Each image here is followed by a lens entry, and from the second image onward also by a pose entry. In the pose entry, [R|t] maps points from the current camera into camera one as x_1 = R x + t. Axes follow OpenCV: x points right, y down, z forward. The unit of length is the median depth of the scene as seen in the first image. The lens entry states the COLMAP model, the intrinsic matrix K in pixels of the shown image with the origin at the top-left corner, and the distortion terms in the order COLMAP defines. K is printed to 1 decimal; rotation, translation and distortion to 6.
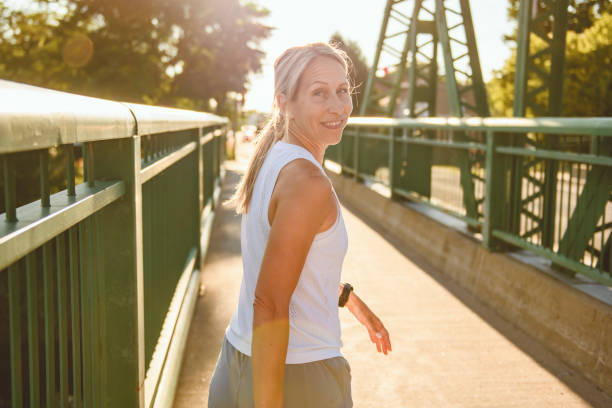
lens RADIAL K [[691.3, 0, 306.0], [0, 691.3, 204.0], [0, 0, 1]] dist [0.038591, 0.008860]
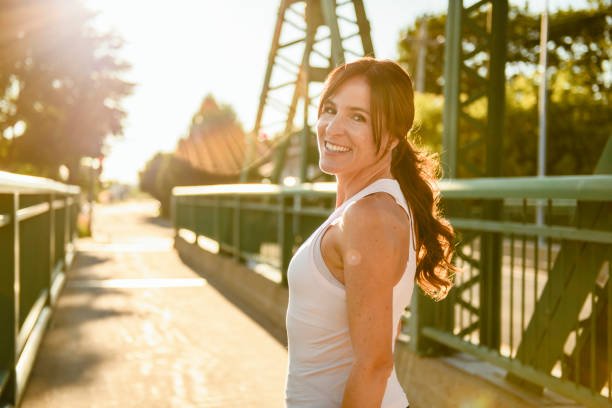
lens RADIAL K [[691.3, 0, 306.0], [0, 691.3, 204.0], [0, 0, 1]] dist [0.038591, 0.008860]
pose [[0.983745, -0.007914, 0.179396, 0.007307], [0.026714, 0.994362, -0.102622, -0.016154], [-0.177573, 0.105746, 0.978410, 0.192571]]
